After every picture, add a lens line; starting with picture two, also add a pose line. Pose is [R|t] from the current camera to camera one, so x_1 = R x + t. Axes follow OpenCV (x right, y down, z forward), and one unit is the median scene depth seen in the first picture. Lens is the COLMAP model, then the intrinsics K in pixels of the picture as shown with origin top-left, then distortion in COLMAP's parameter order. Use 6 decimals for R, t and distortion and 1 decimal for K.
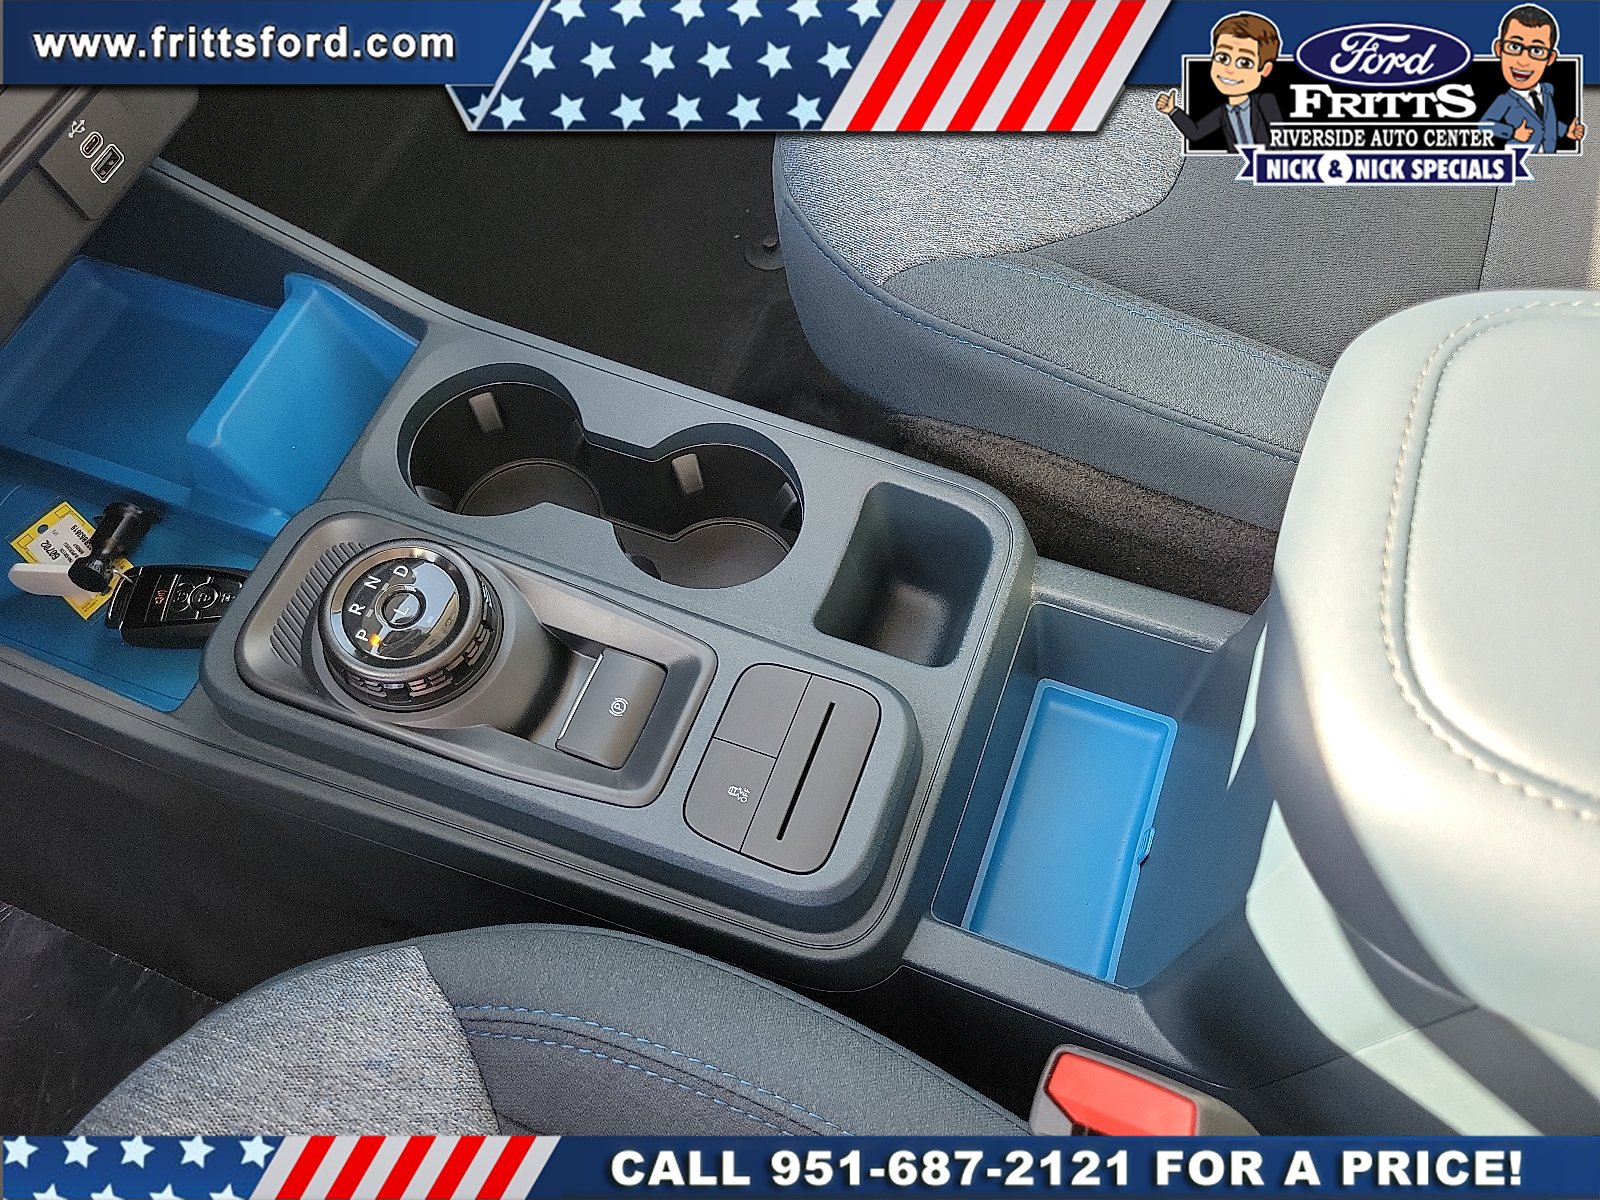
lens RADIAL K [[1172.3, 0, 772.0], [0, 1172.3, 594.3], [0, 0, 1]] dist [-0.006545, -0.006027]
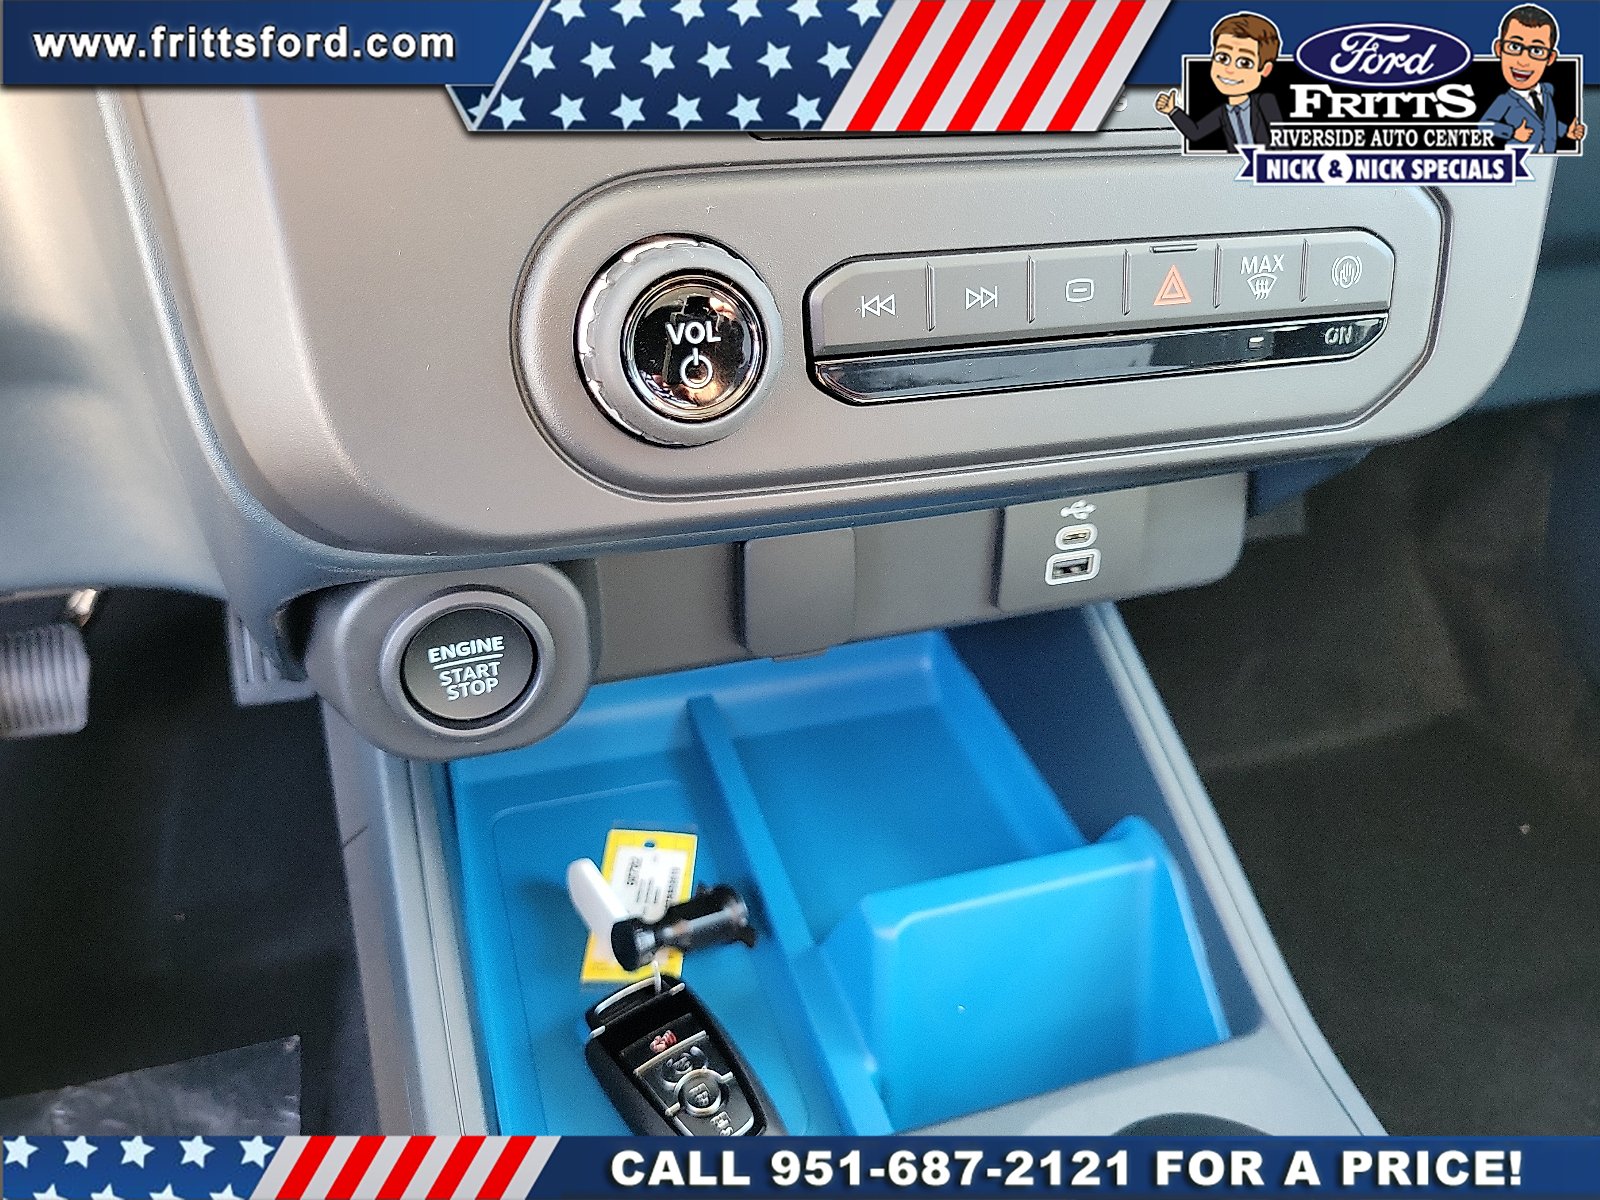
lens RADIAL K [[1172.3, 0, 772.0], [0, 1172.3, 594.3], [0, 0, 1]] dist [-0.006545, -0.006027]
pose [[0.608516, 0.532146, -0.588667, -0.230086], [-0.735808, 0.656157, -0.167463, -0.097900], [0.297144, 0.535050, 0.790839, 0.359119]]
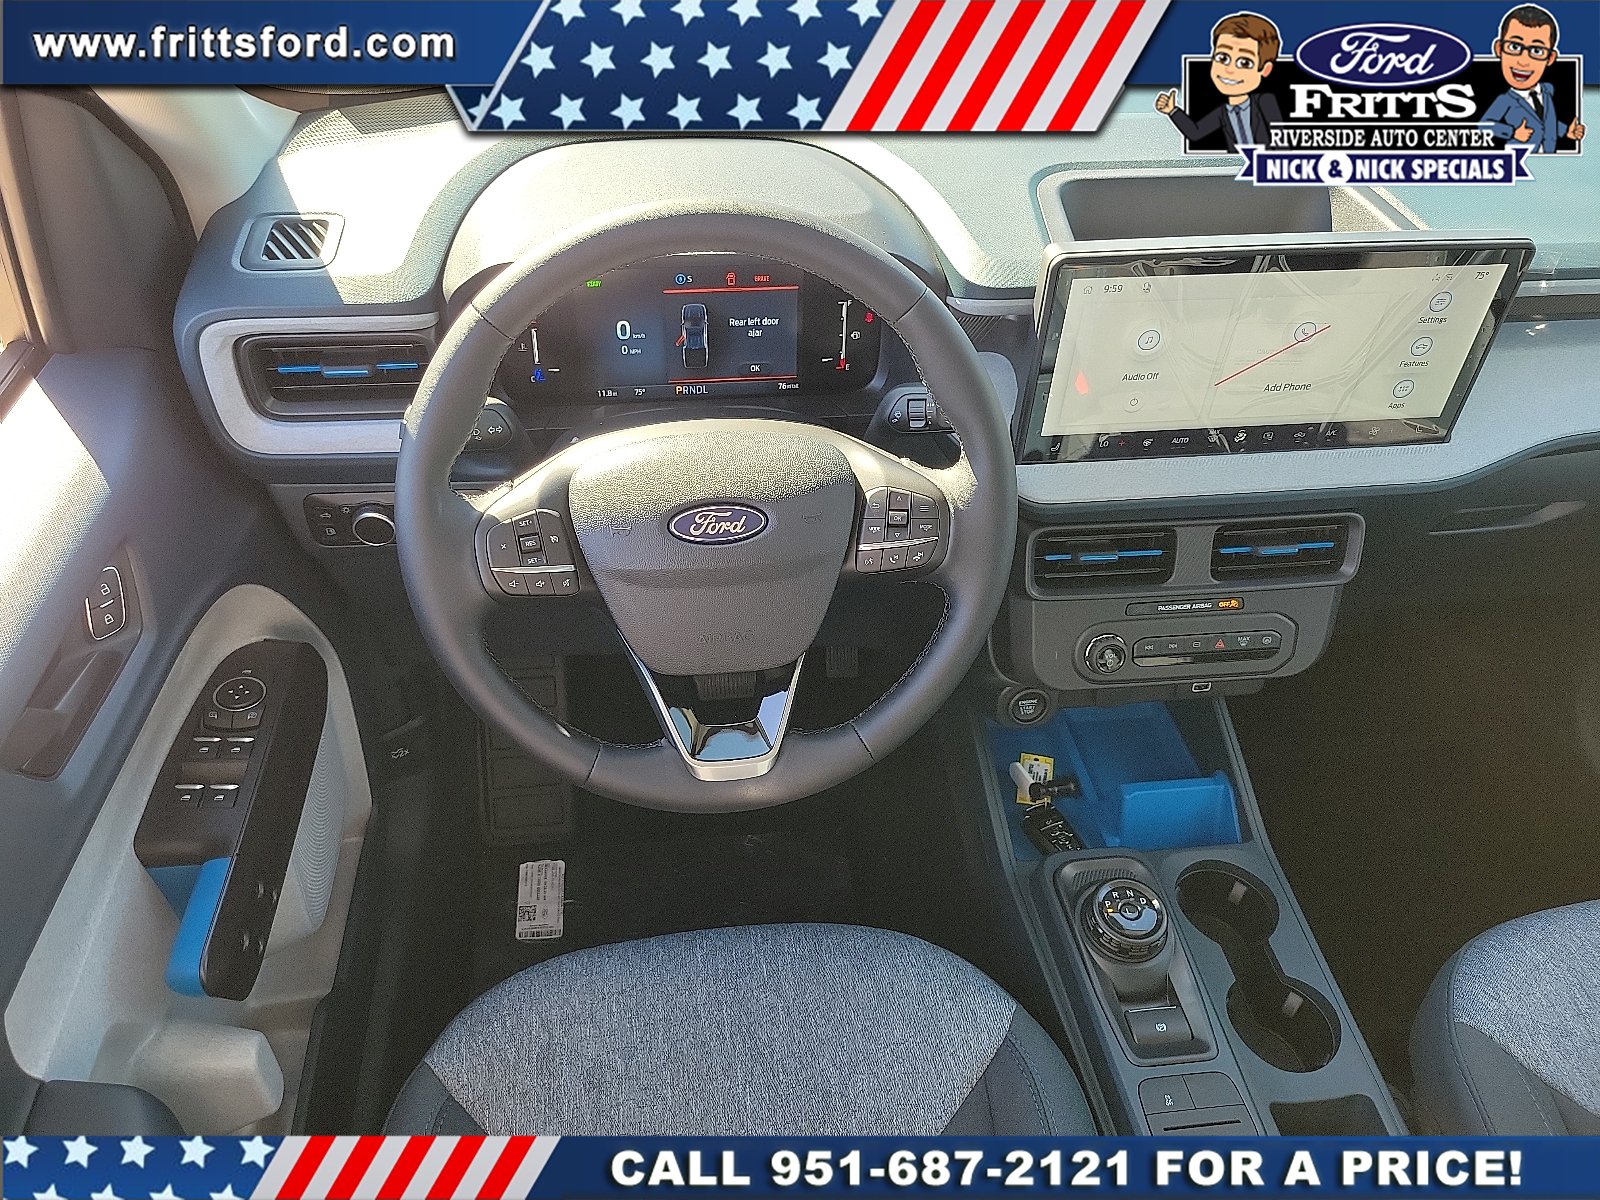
lens RADIAL K [[1172.3, 0, 772.0], [0, 1172.3, 594.3], [0, 0, 1]] dist [-0.006545, -0.006027]
pose [[0.456885, 0.608127, -0.649182, 0.337615], [-0.804532, 0.593826, -0.009946, 0.175210], [0.379453, 0.526832, 0.760568, -0.940547]]
